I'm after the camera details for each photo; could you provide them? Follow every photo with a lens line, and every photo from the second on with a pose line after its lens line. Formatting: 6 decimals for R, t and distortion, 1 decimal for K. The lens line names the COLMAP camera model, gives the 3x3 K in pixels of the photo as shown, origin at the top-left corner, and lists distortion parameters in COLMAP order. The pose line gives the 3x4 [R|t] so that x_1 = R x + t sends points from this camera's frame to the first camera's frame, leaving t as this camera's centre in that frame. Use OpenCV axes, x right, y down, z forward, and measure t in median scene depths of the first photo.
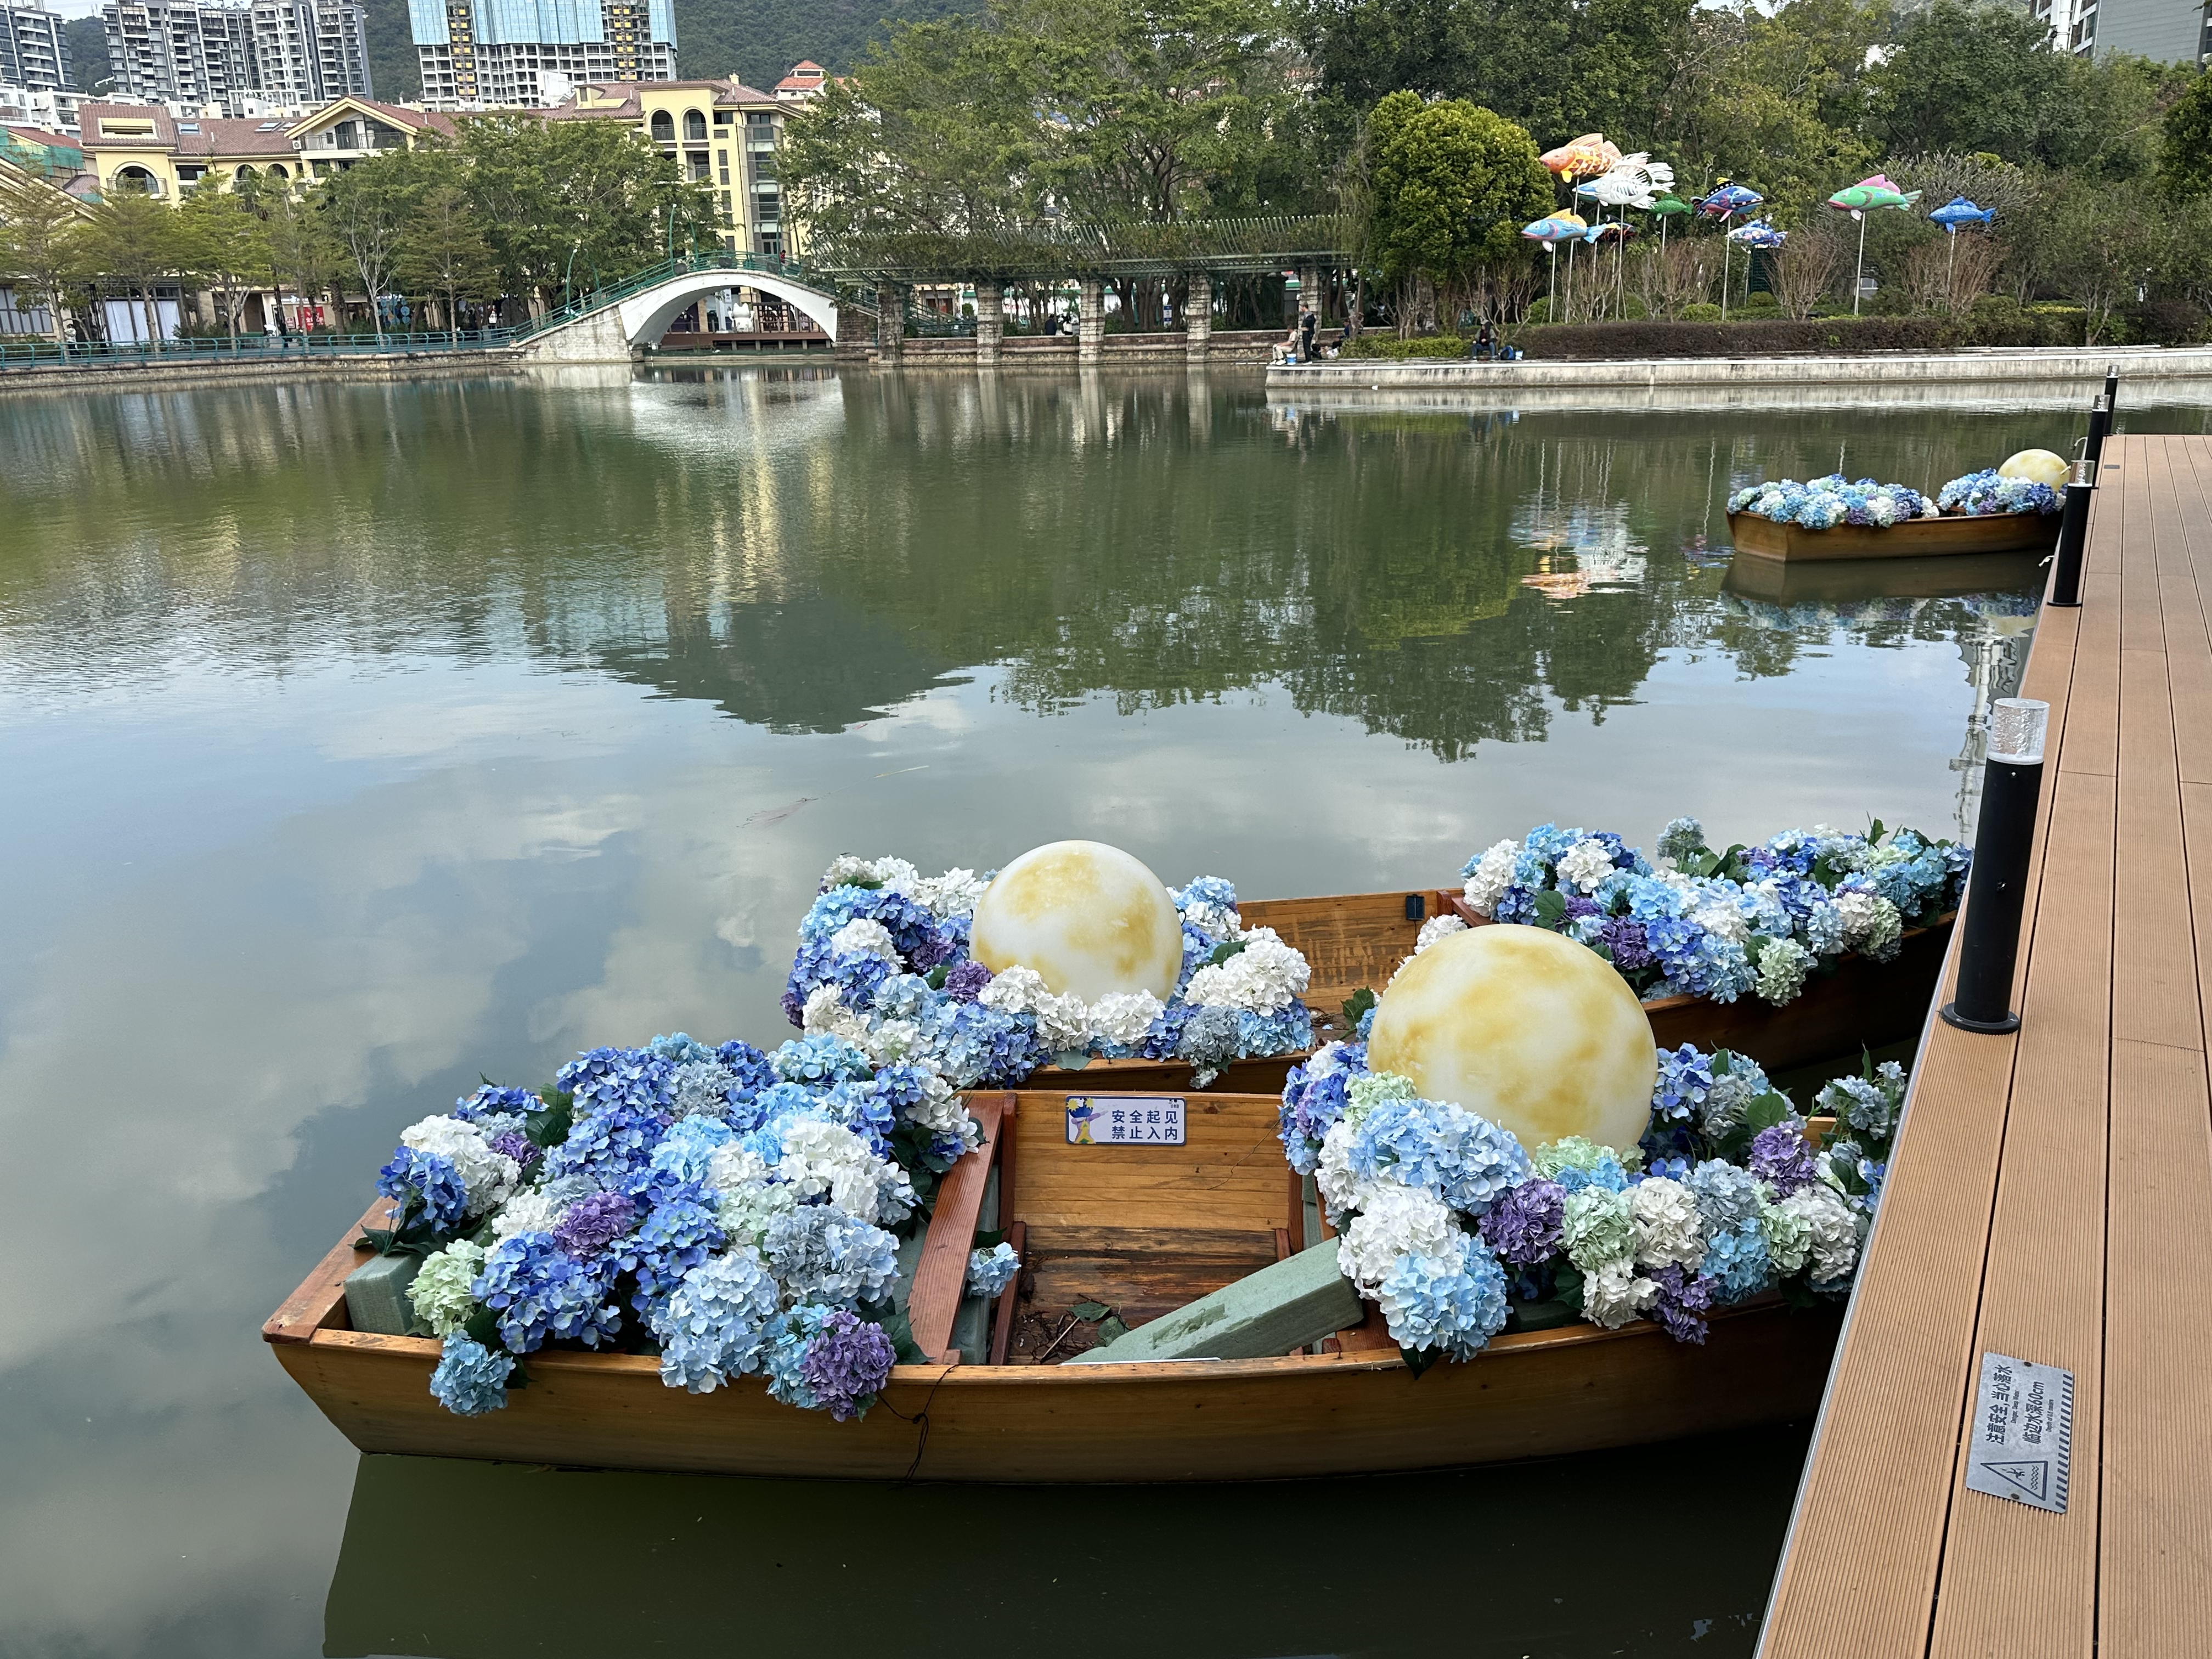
lens RADIAL K [[1780.0, 0, 1116.1], [0, 1780.0, 859.4], [0, 0, 1]] dist [0.055690, -0.078011]
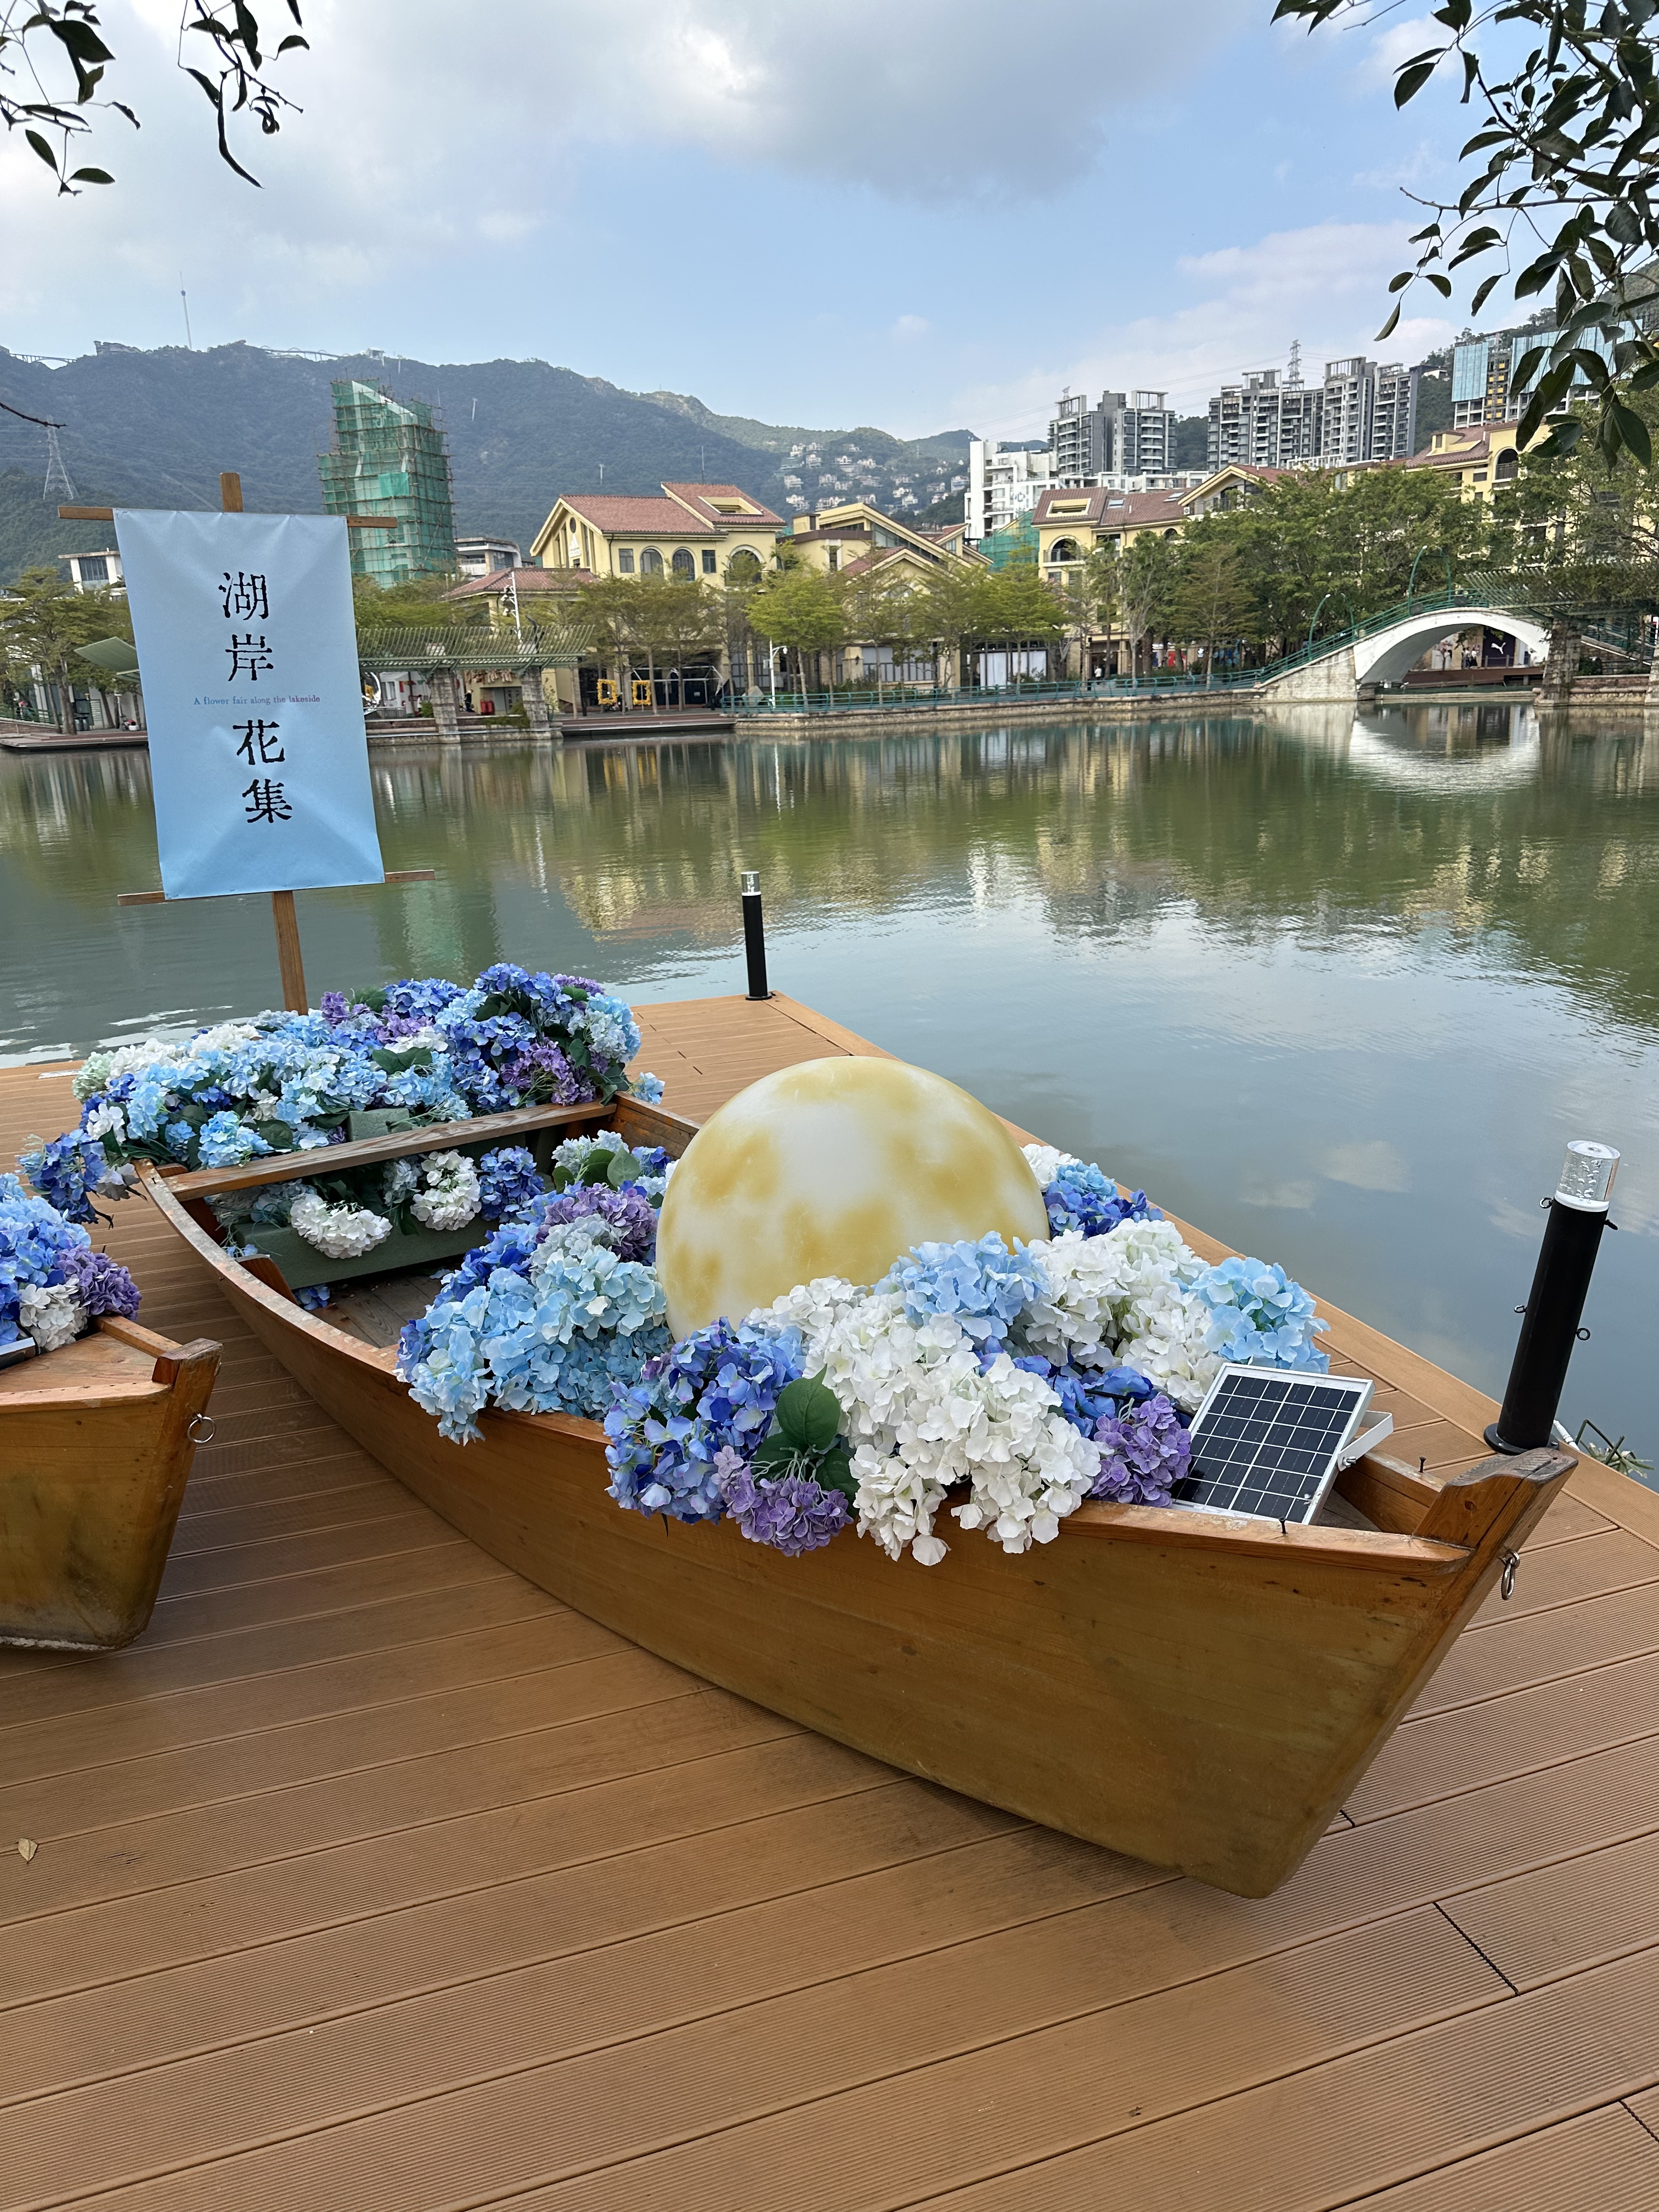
lens RADIAL K [[1642.4, 0, 898.2], [0, 1642.4, 1104.8], [0, 0, 1]] dist [0.014208, 0.000007]
pose [[0.768354, 0.150431, -0.622096, 0.179850], [-0.162670, 0.985968, 0.037505, -0.046485], [0.619008, 0.072379, 0.782042, 0.127360]]
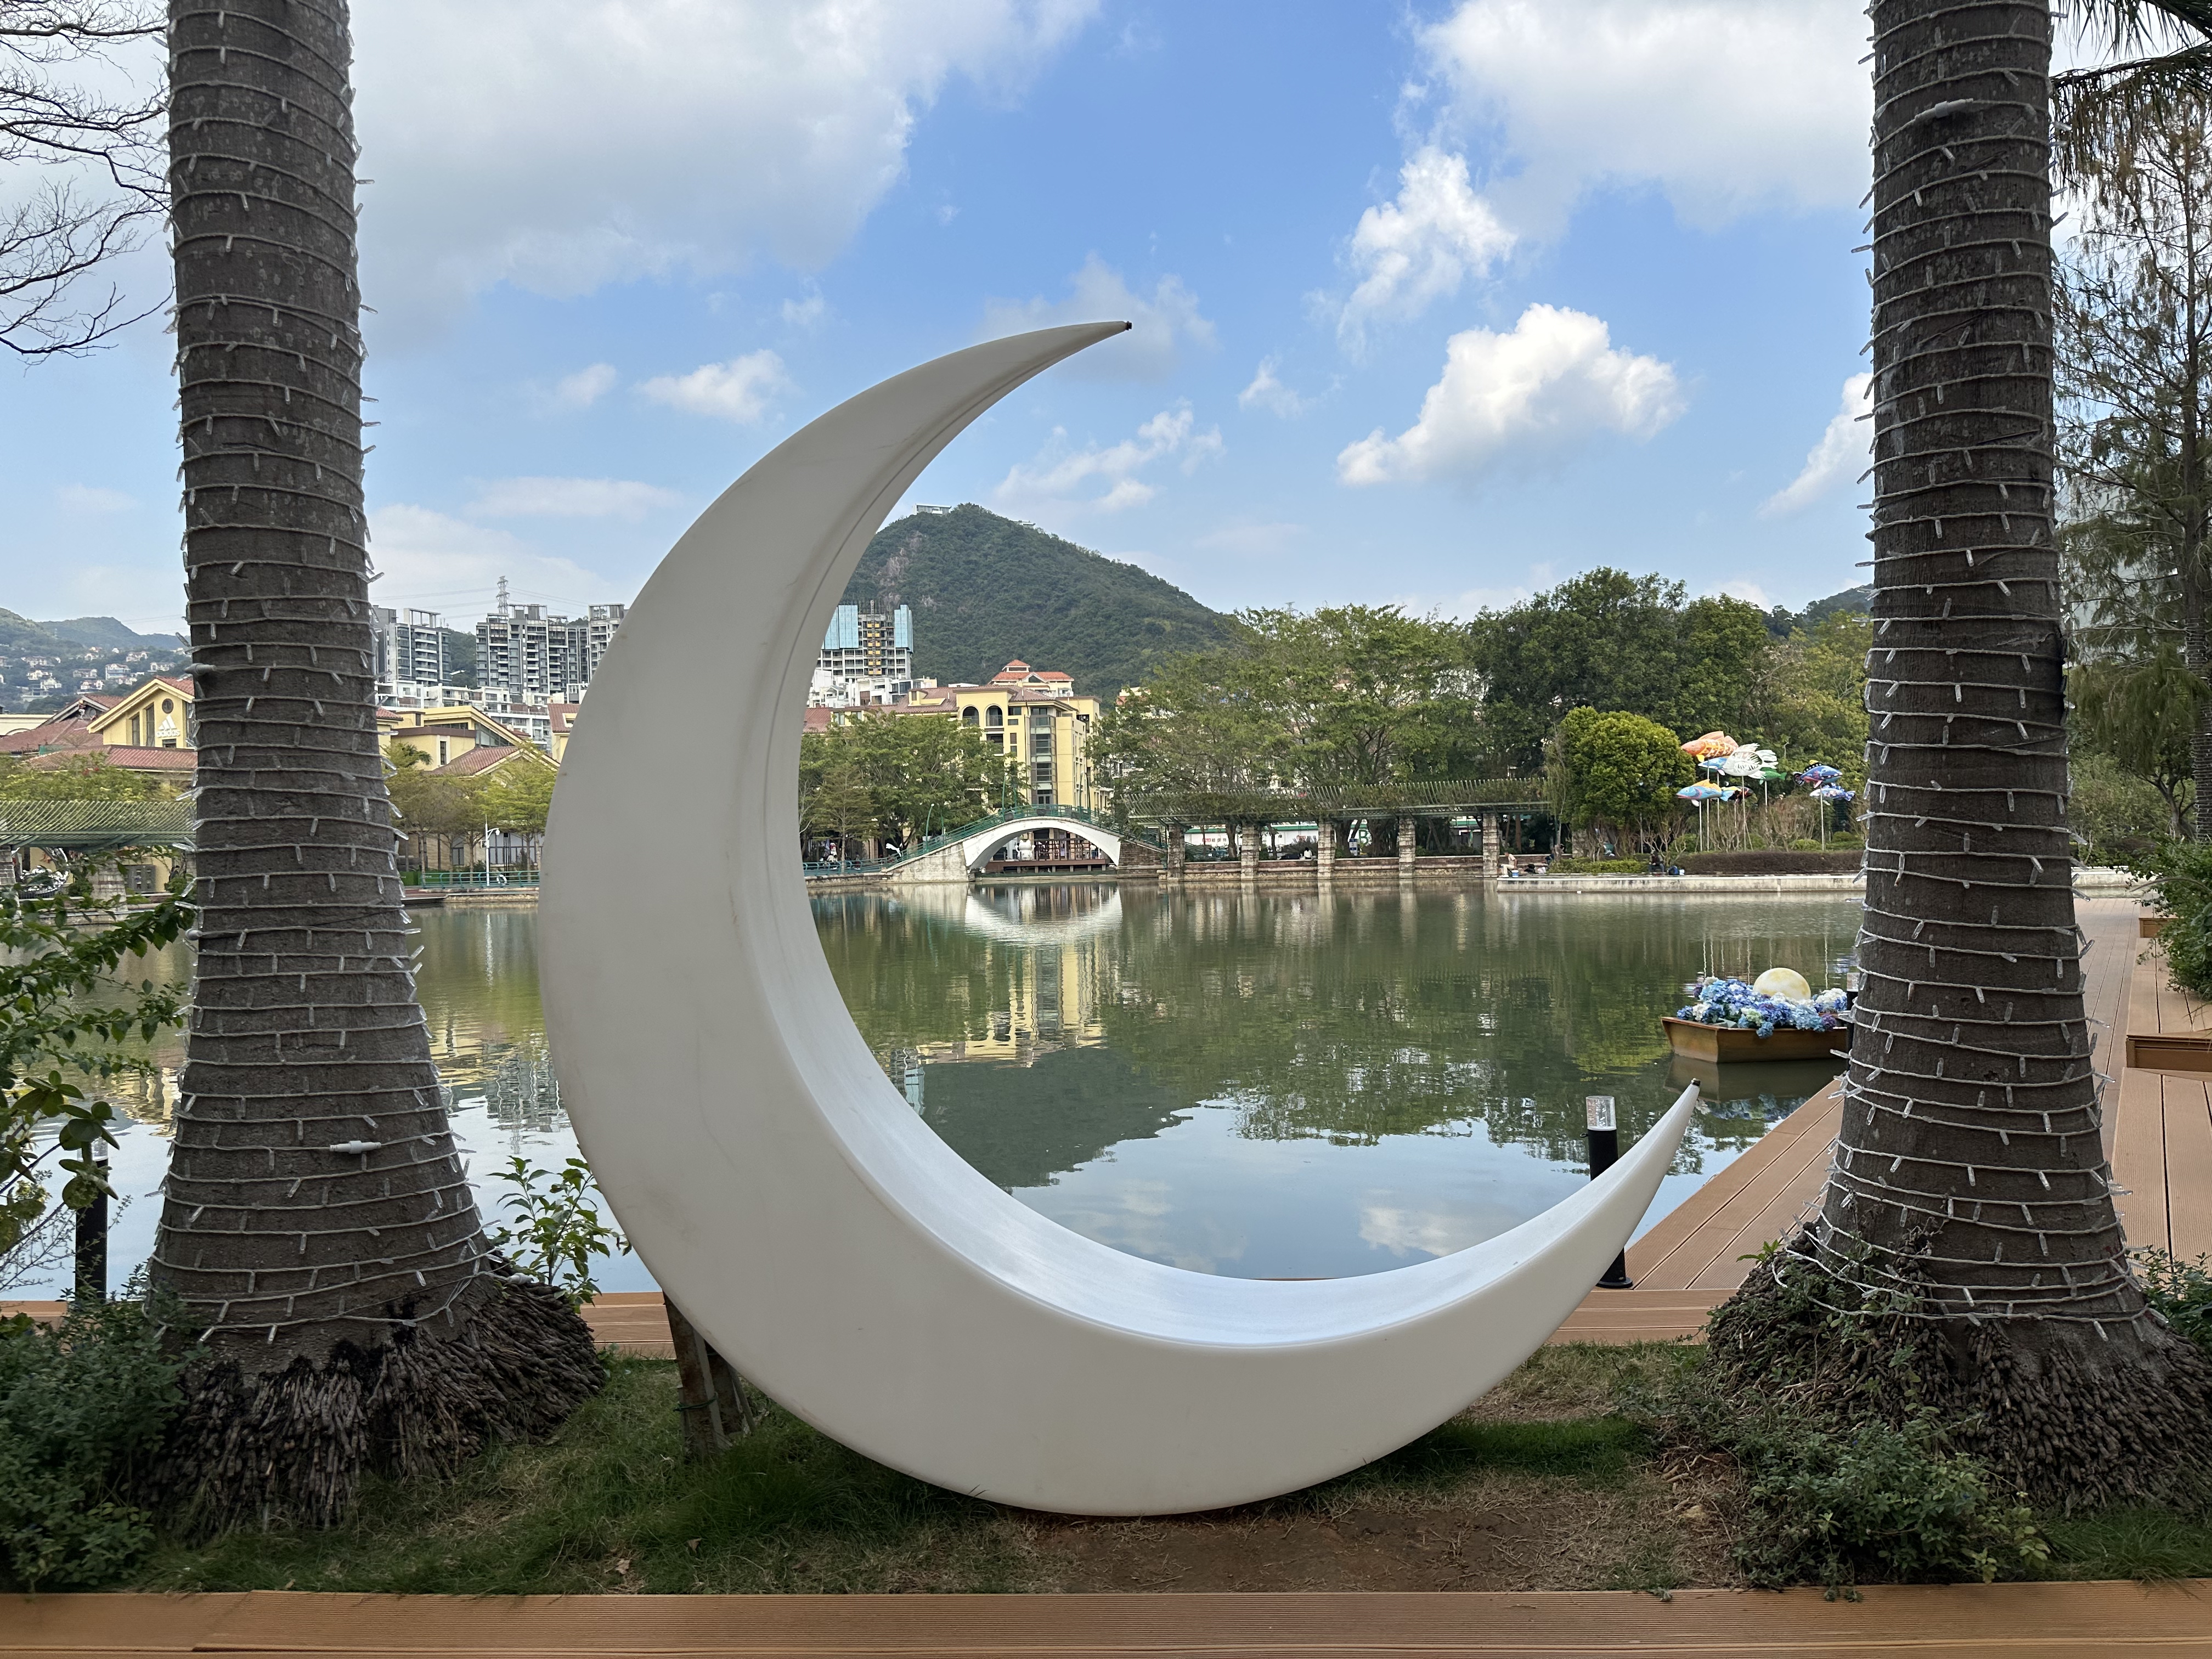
lens RADIAL K [[1608.1, 0, 1106.0], [0, 1608.1, 829.5], [0, 0, 1]] dist [0.174824, -0.225042]
pose [[0.997294, -0.004063, -0.073402, -0.089507], [-0.018281, 0.953401, -0.301153, 0.060693], [0.071205, 0.301680, 0.950746, -0.198260]]
